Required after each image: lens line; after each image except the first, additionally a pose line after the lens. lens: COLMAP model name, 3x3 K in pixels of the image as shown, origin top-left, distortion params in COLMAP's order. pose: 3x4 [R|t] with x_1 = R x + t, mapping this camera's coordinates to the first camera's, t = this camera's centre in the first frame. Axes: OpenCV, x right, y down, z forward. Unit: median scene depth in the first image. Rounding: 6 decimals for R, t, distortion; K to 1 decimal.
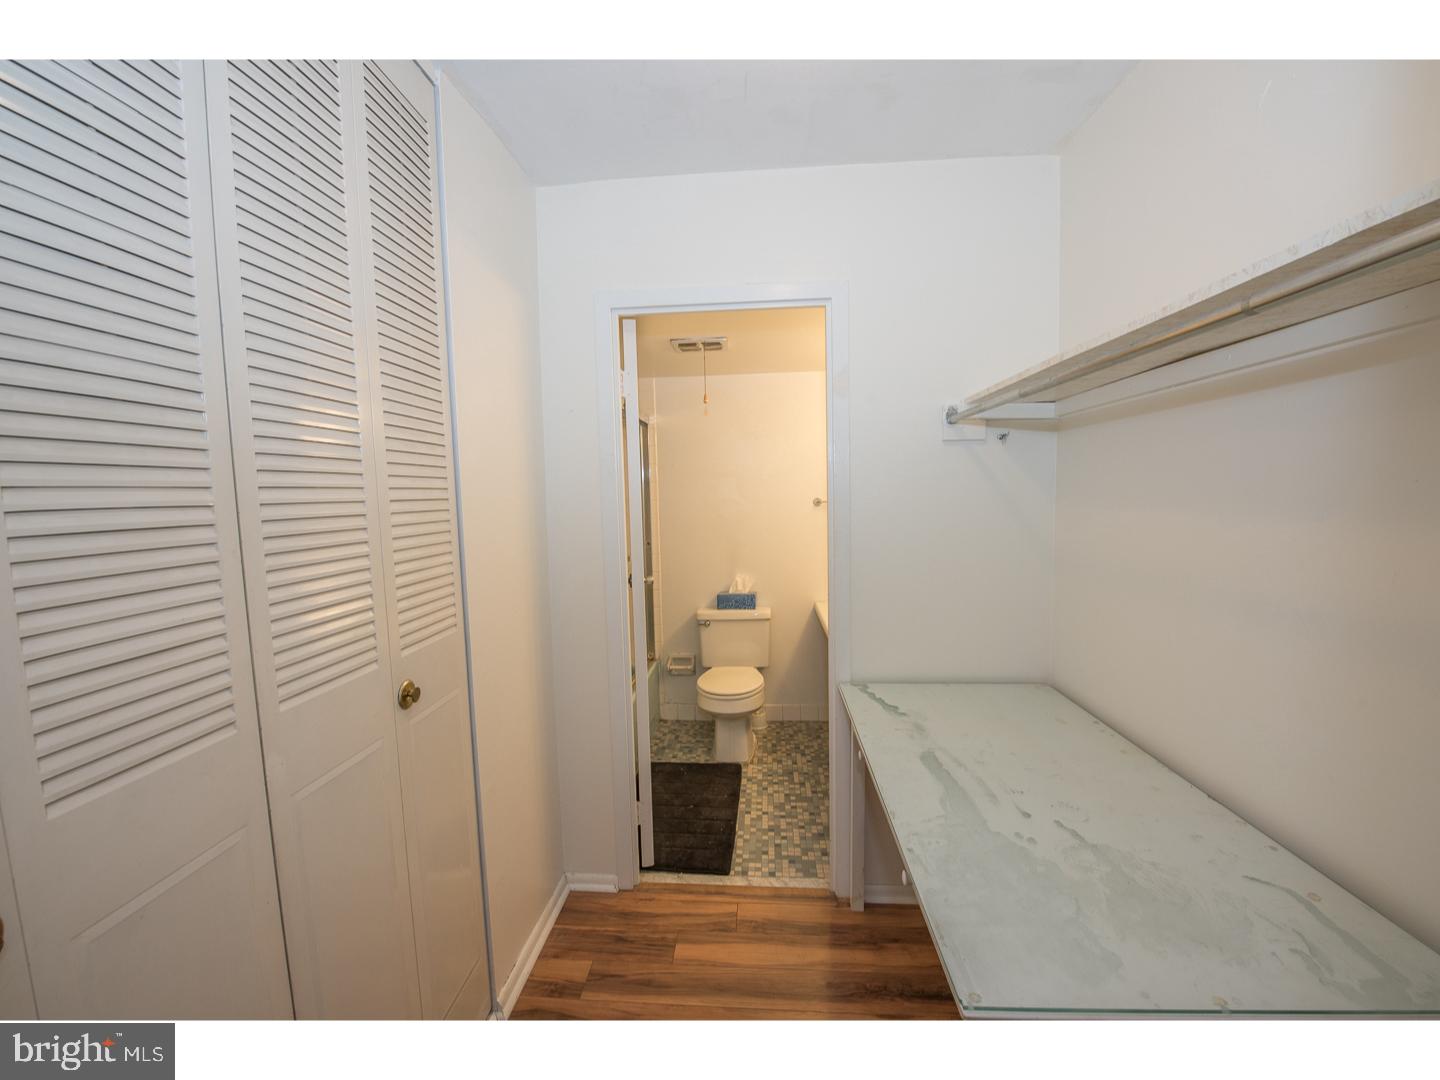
lens RADIAL K [[569.9, 0, 720.5], [0, 569.9, 543.5], [0, 0, 1]] dist [-0.017540, -0.002059]
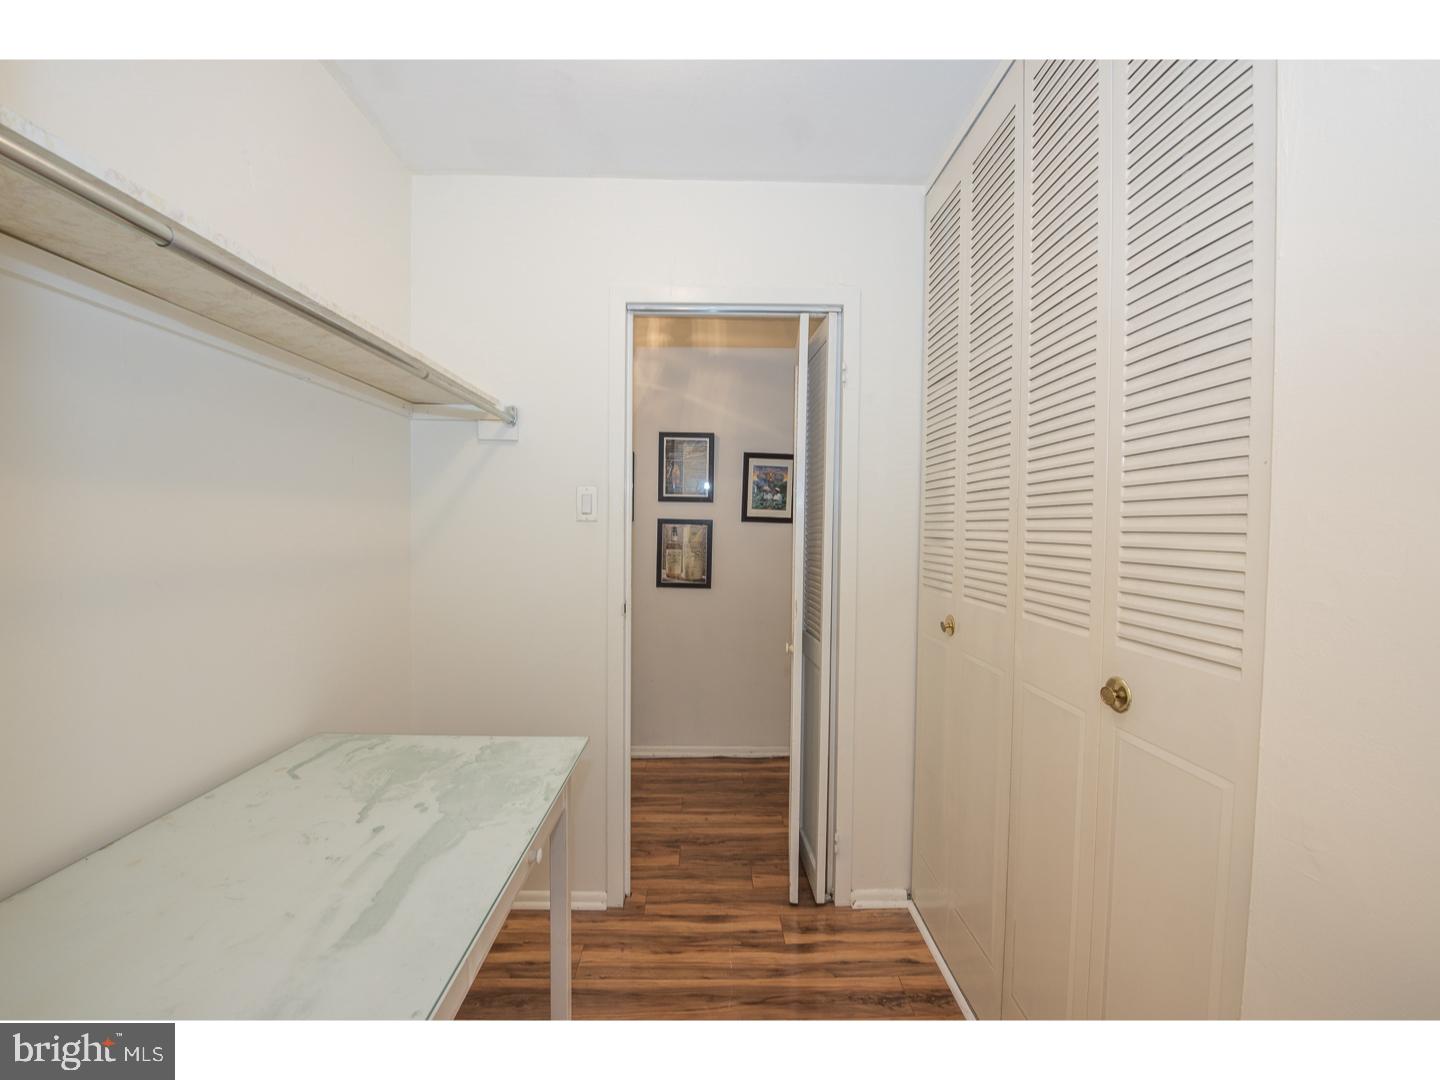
lens RADIAL K [[569.9, 0, 720.5], [0, 569.9, 543.5], [0, 0, 1]] dist [-0.017540, -0.002059]
pose [[-0.995339, 0.016844, -0.094960, 0.101683], [0.005348, 0.992755, 0.120039, -0.056070], [0.096294, 0.118972, -0.988217, 1.965728]]
